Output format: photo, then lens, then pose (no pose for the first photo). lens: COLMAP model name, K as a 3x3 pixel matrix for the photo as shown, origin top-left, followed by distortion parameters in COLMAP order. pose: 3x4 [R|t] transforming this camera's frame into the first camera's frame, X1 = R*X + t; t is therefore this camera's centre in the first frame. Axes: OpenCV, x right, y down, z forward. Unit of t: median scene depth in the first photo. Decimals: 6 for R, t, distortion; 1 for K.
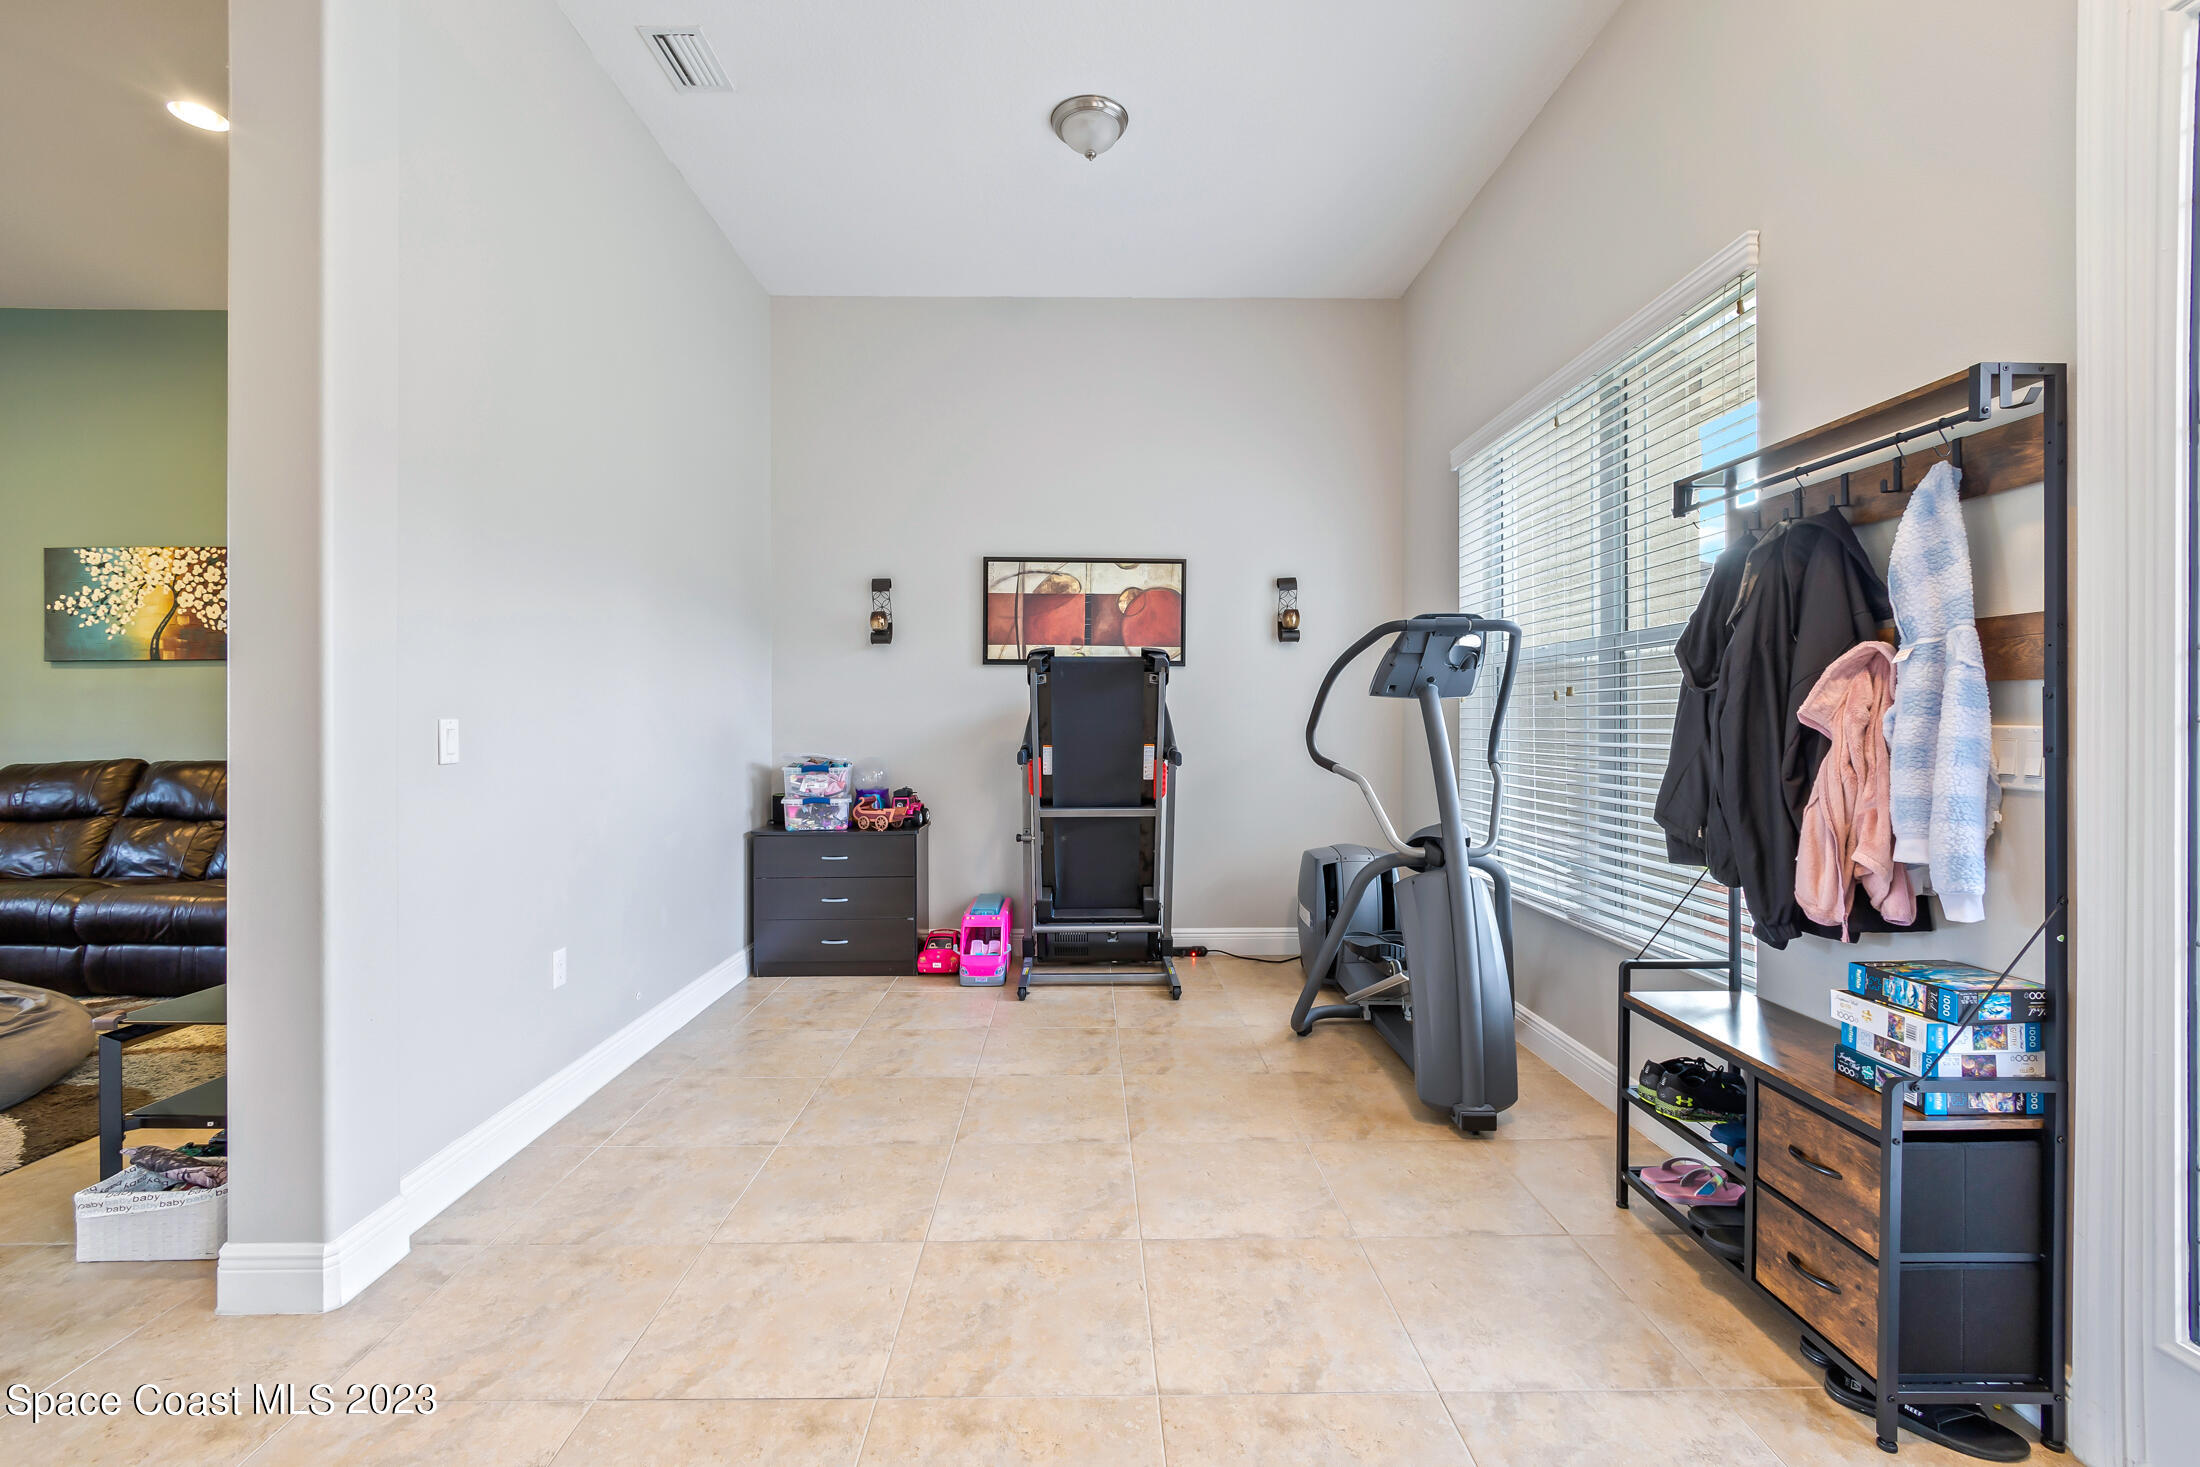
lens RADIAL K [[950.6, 0, 1091.2], [0, 950.6, 731.2], [0, 0, 1]] dist [0.002729, -0.000007]
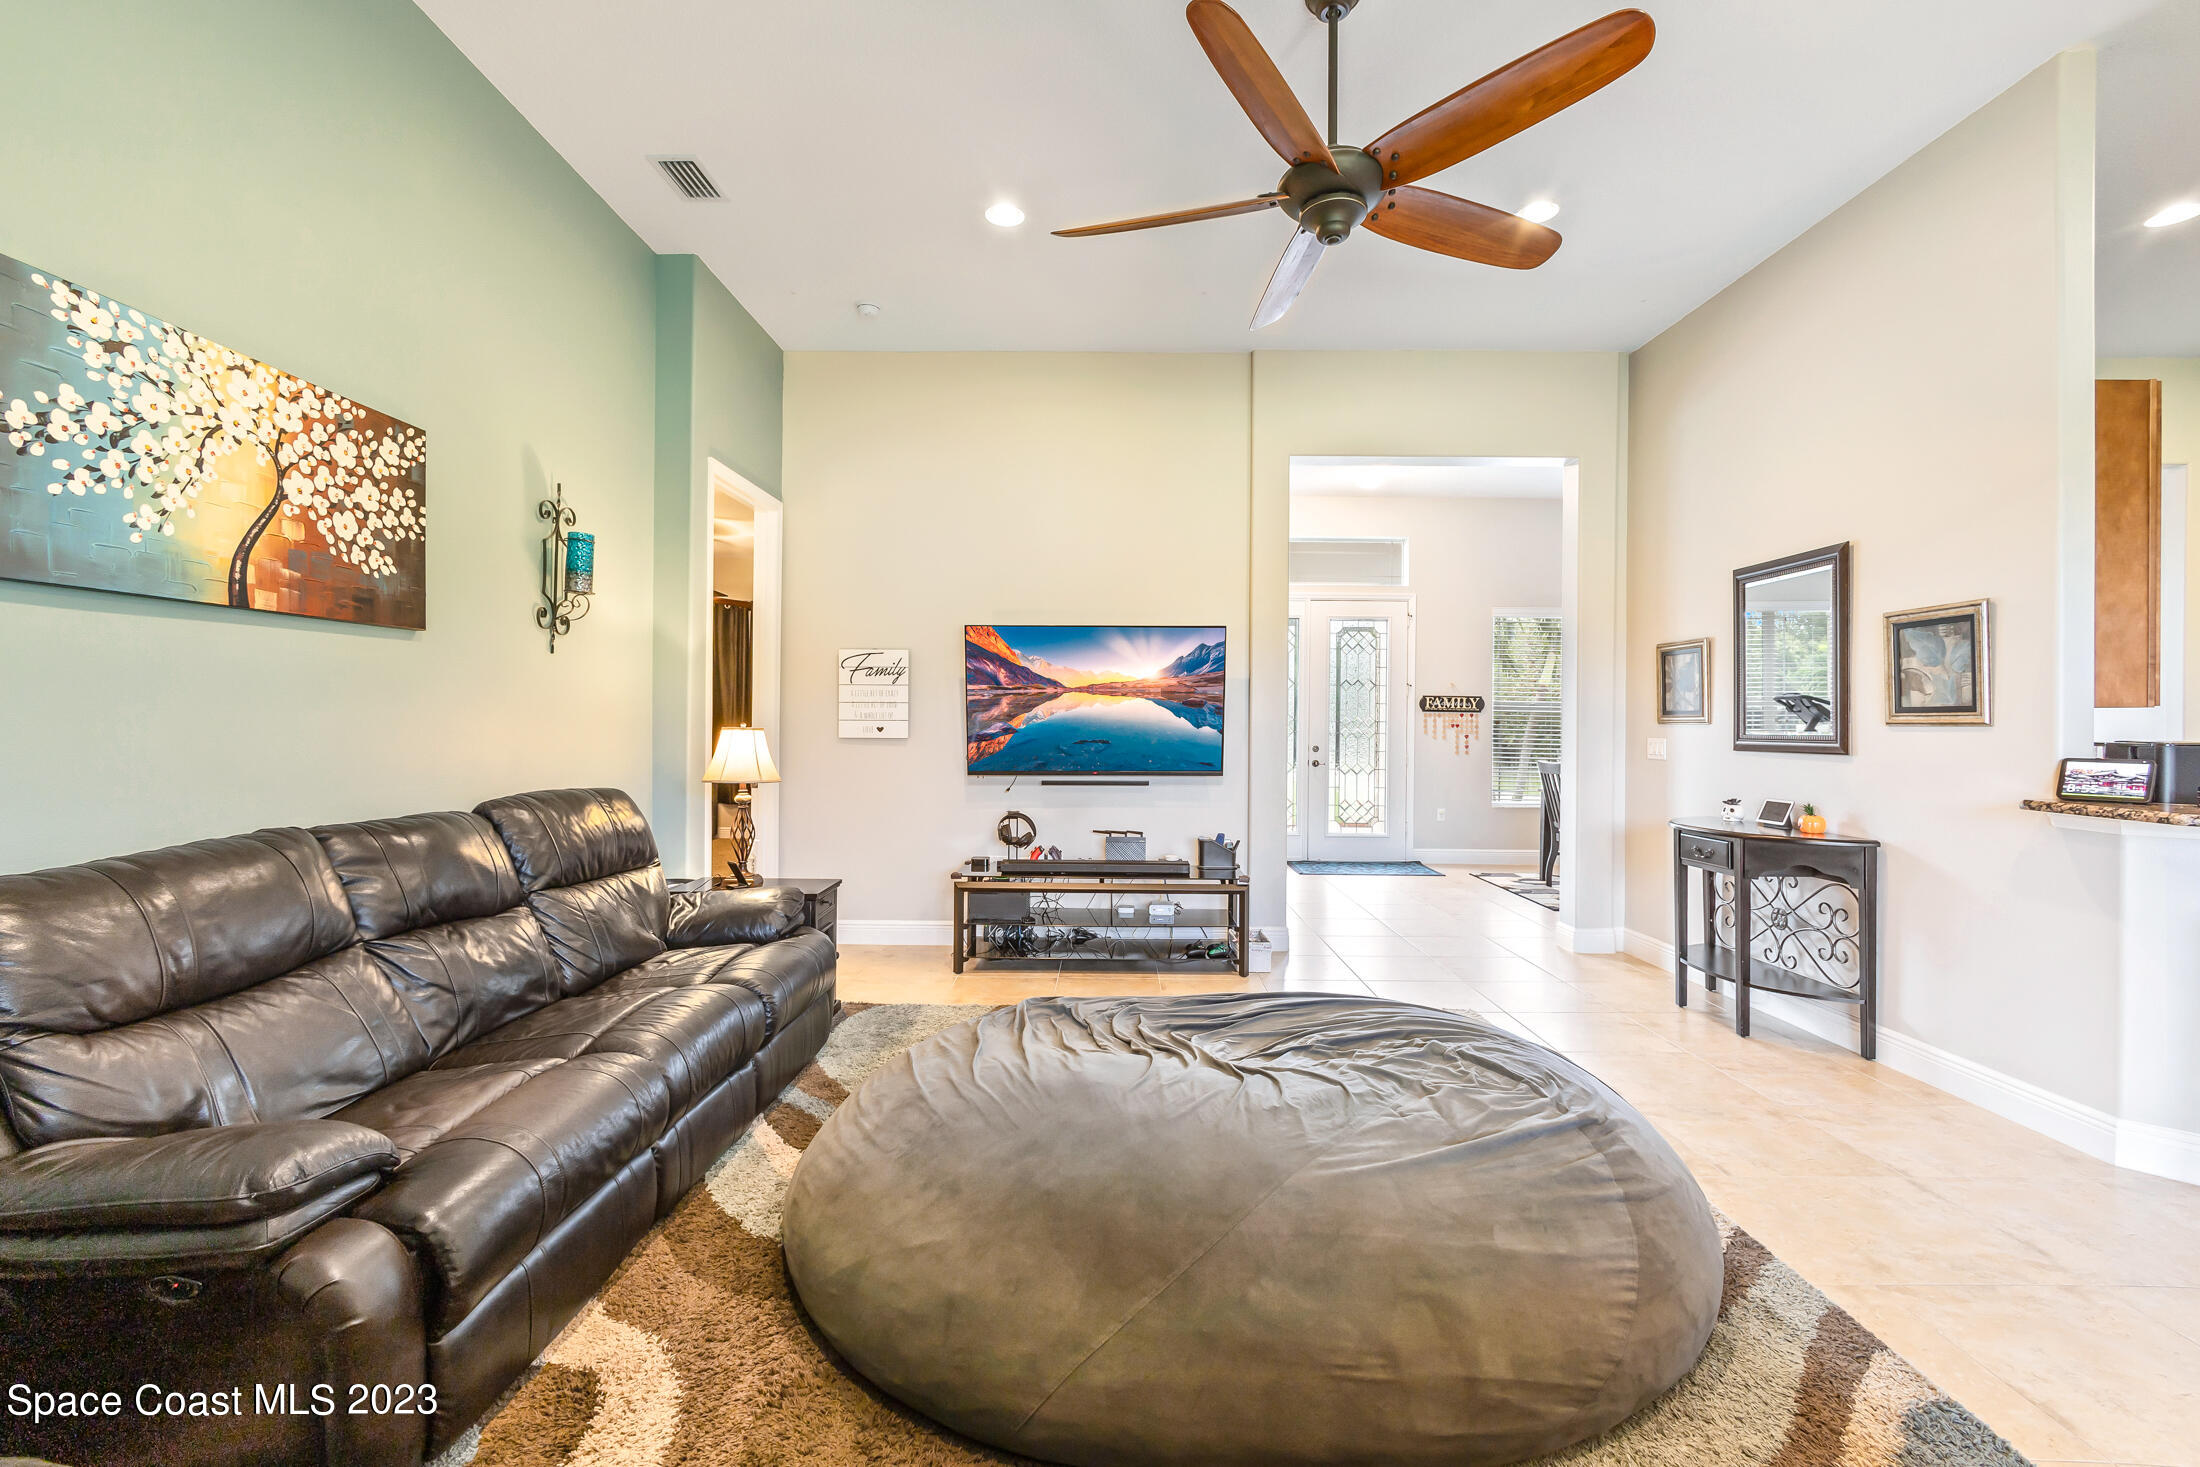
lens RADIAL K [[950.6, 0, 1101.2], [0, 950.6, 727.7], [0, 0, 1]] dist [0.002729, -0.000007]
pose [[0.013553, -0.003404, 0.999902, -1.582241], [0.004791, 0.999983, 0.003339, -0.020174], [-0.999897, 0.004745, 0.013569, 0.660490]]
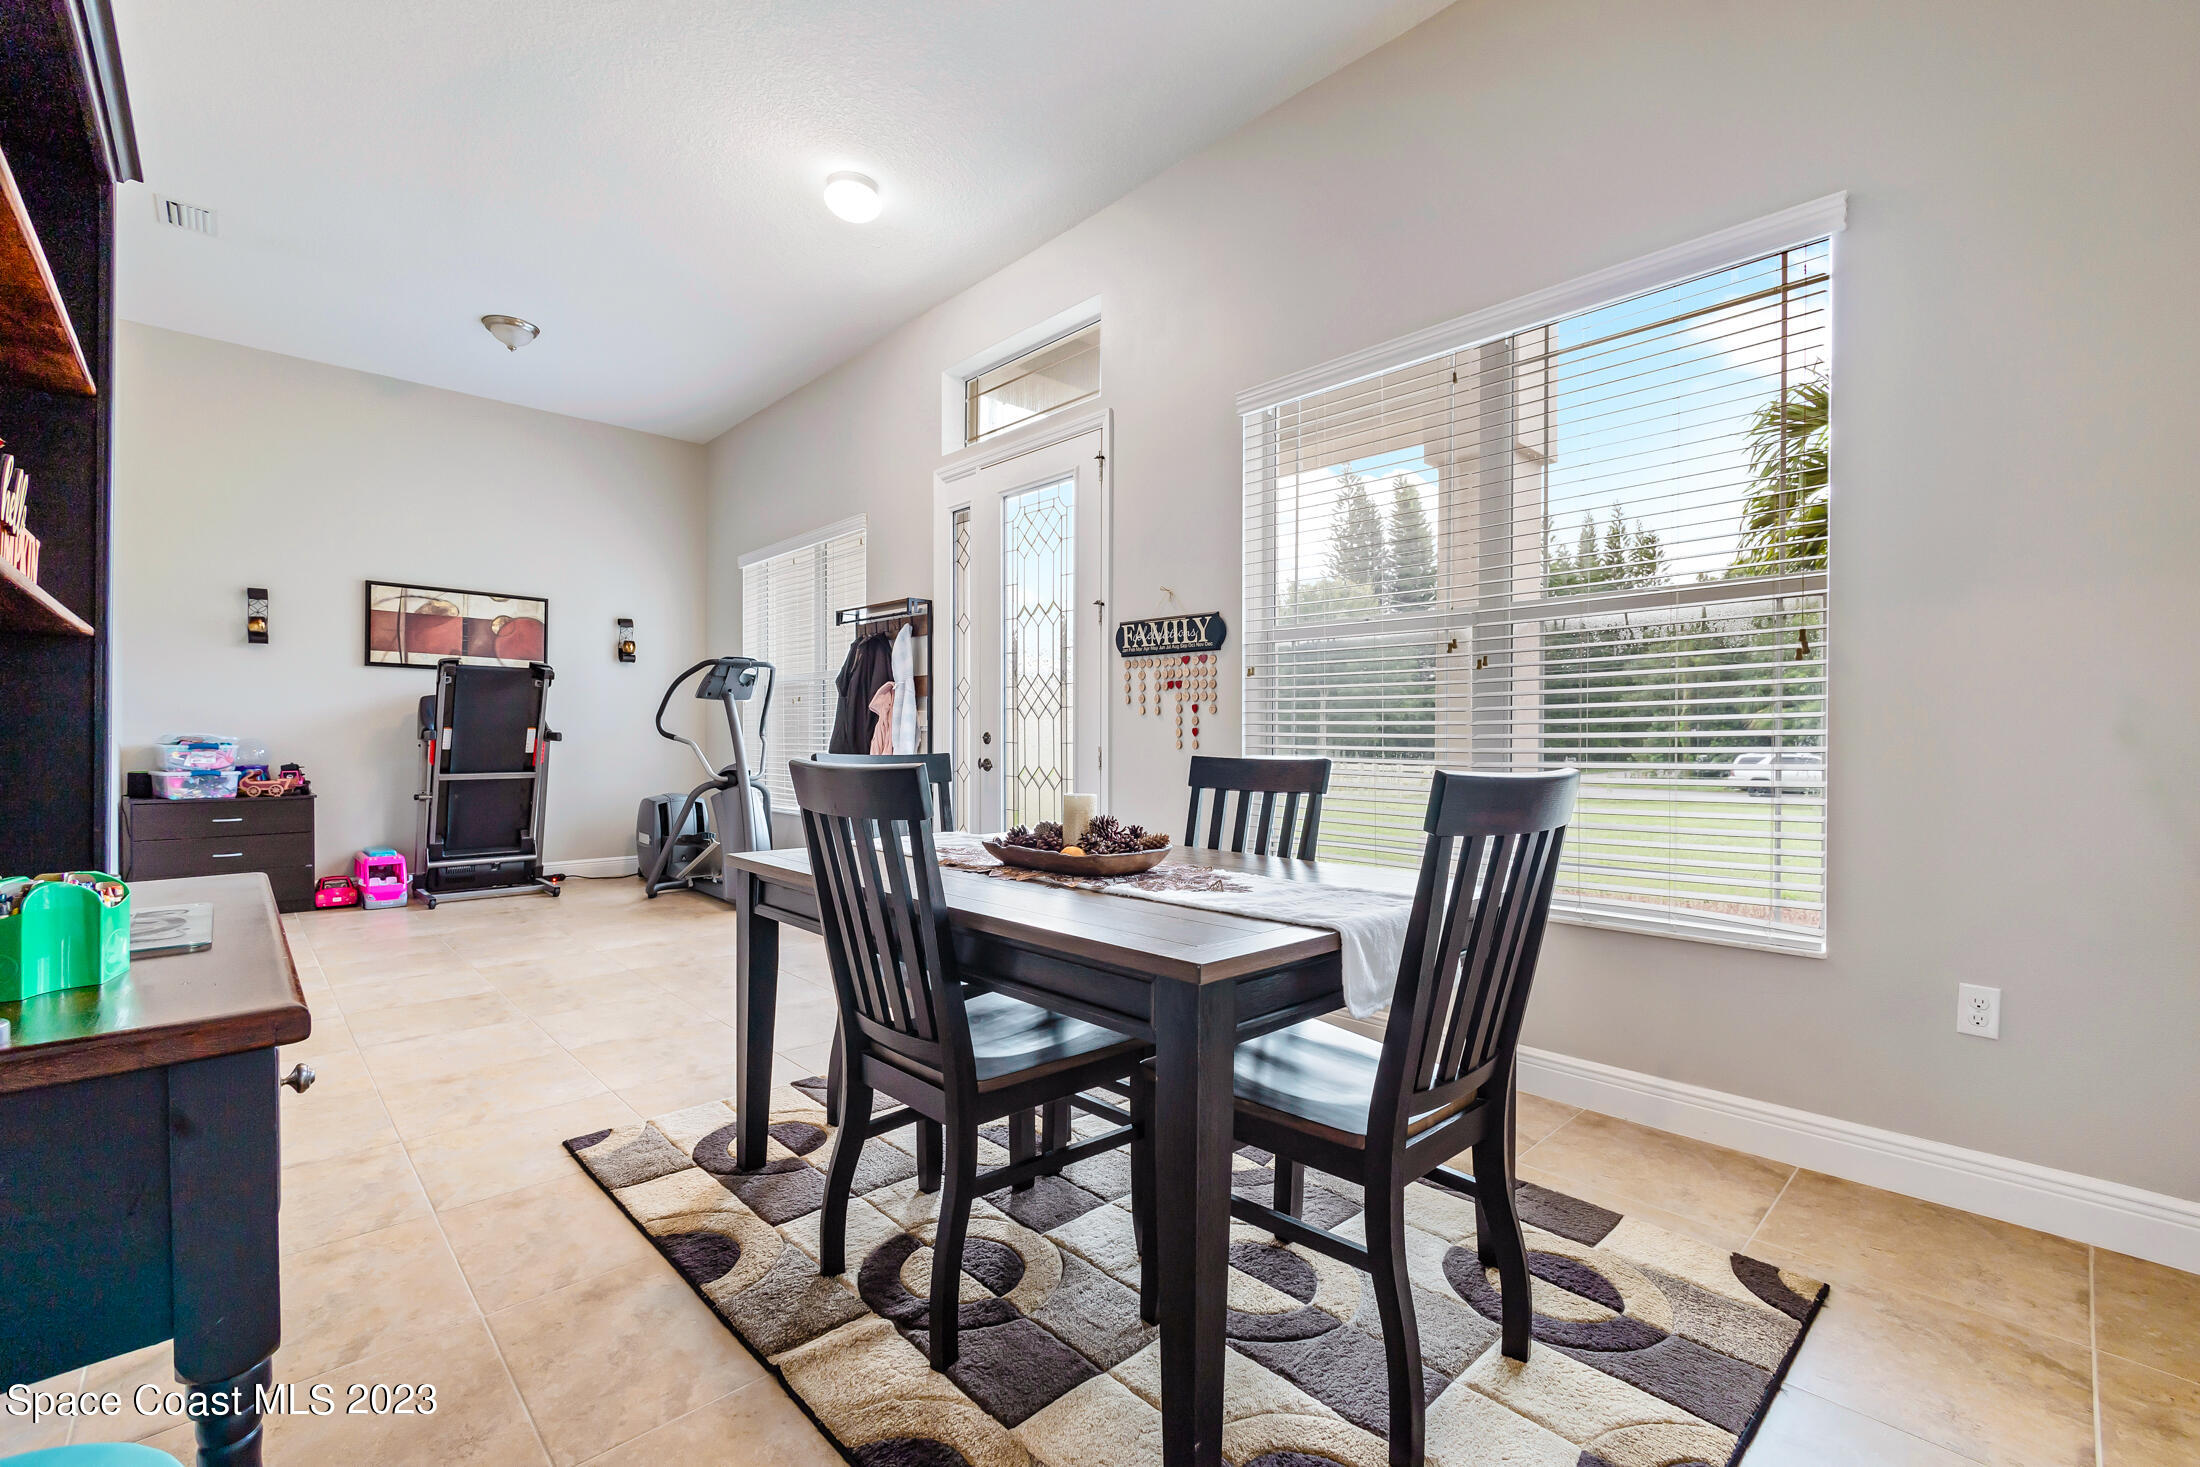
lens RADIAL K [[950.6, 0, 1098.2], [0, 950.6, 742.9], [0, 0, 1]] dist [0.002729, -0.000007]
pose [[0.741210, 0.002805, 0.671267, -0.258269], [0.001551, 0.999981, -0.005891, 0.043556], [-0.671271, 0.005408, 0.741192, -0.625318]]
